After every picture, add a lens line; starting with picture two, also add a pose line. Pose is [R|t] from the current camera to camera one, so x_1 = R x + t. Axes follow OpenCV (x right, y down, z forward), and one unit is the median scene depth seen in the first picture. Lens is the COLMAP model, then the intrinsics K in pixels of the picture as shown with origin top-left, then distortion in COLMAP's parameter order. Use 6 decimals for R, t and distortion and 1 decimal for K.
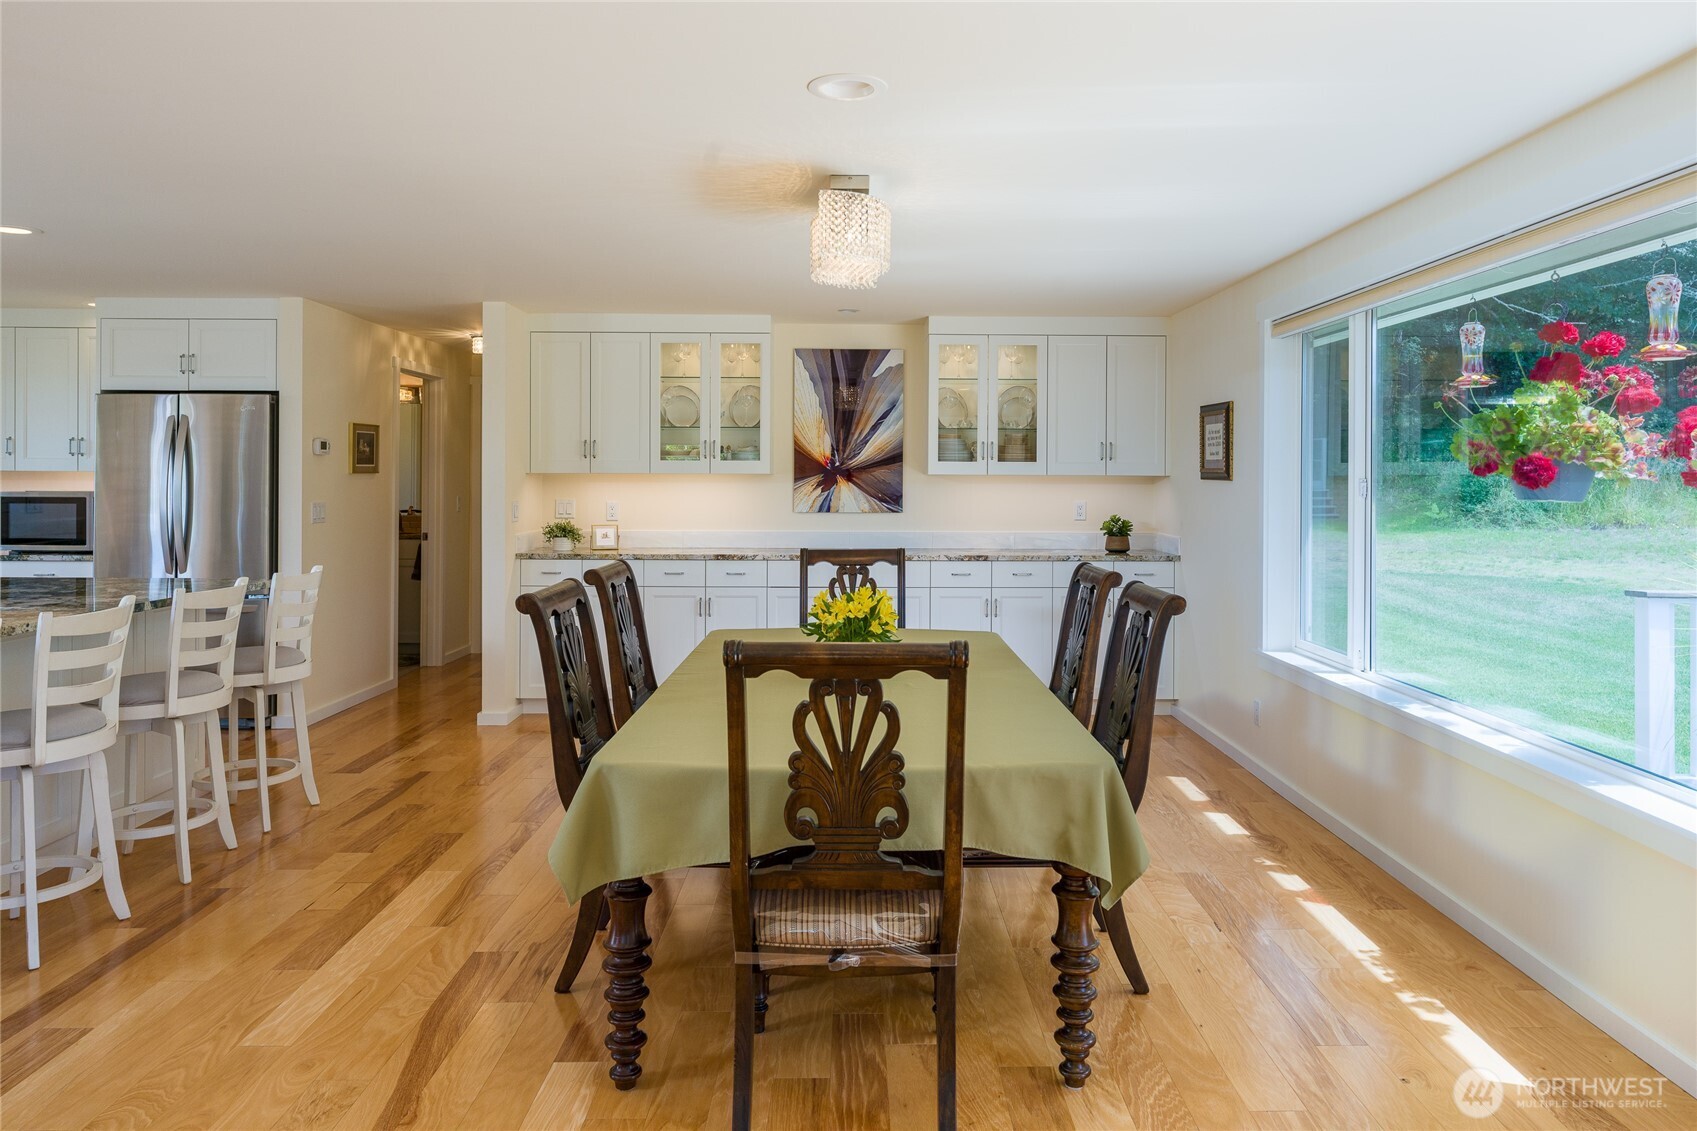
lens RADIAL K [[1114.8, 0, 848.7], [0, 1114.8, 575.2], [0, 0, 1]] dist [0.004421, 0.002016]
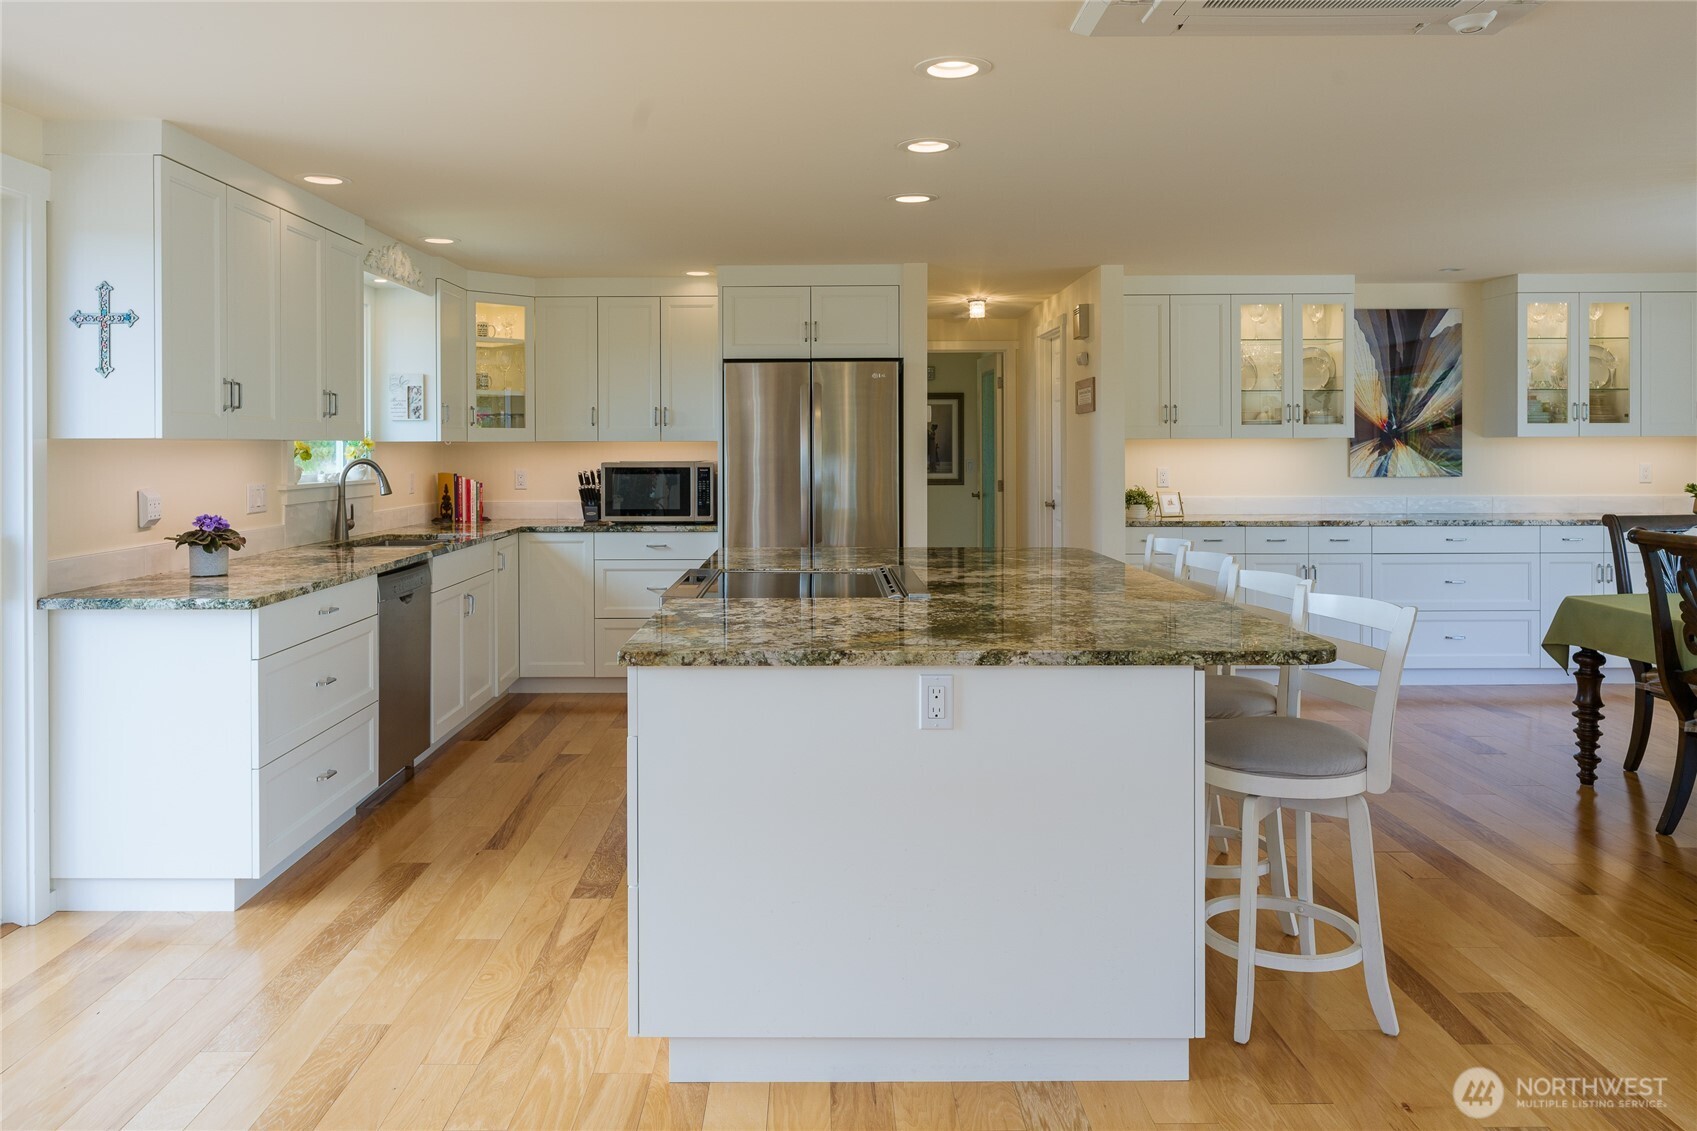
lens RADIAL K [[1114.8, 0, 848.1], [0, 1114.8, 553.8], [0, 0, 1]] dist [0.004421, 0.002016]
pose [[0.999760, -0.006192, -0.021006, -0.474447], [0.006419, 0.999922, 0.010746, -0.002456], [0.020938, -0.010878, 0.999722, 0.011317]]
